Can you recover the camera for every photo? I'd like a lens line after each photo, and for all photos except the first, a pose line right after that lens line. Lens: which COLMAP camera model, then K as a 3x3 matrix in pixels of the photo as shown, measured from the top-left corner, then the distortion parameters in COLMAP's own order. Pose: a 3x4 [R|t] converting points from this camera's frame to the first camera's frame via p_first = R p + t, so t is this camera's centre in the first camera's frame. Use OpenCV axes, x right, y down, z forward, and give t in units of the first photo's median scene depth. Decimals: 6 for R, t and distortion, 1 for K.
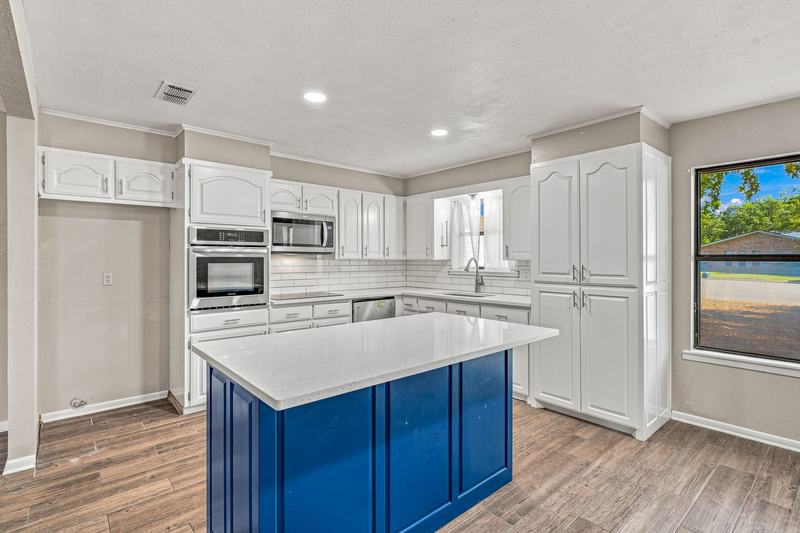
lens RADIAL K [[392.2, 0, 401.8], [0, 392.2, 257.3], [0, 0, 1]] dist [0.000158, -0.000350]
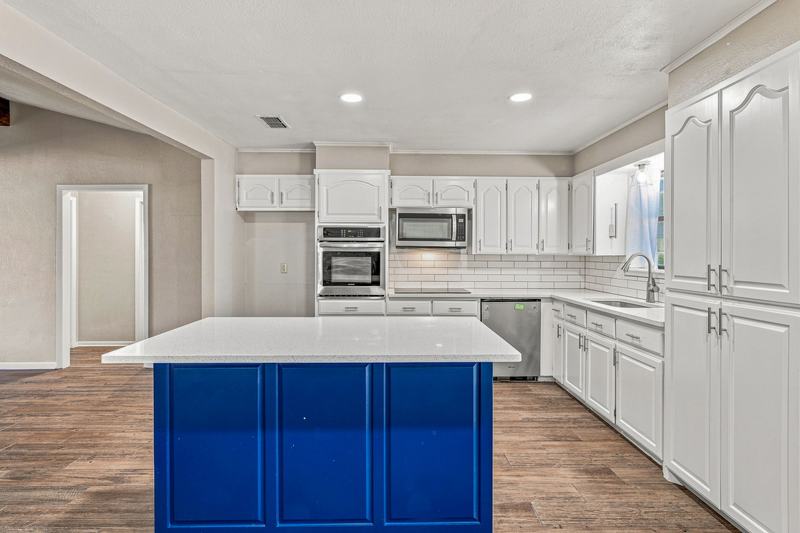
lens RADIAL K [[417.1, 0, 401.9], [0, 417.1, 254.2], [0, 0, 1]] dist [-0.002720, -0.000659]
pose [[0.763918, 0.003746, -0.645302, 0.443049], [-0.001074, 0.999989, 0.004534, 0.001444], [0.645312, -0.002770, 0.763914, 0.178941]]
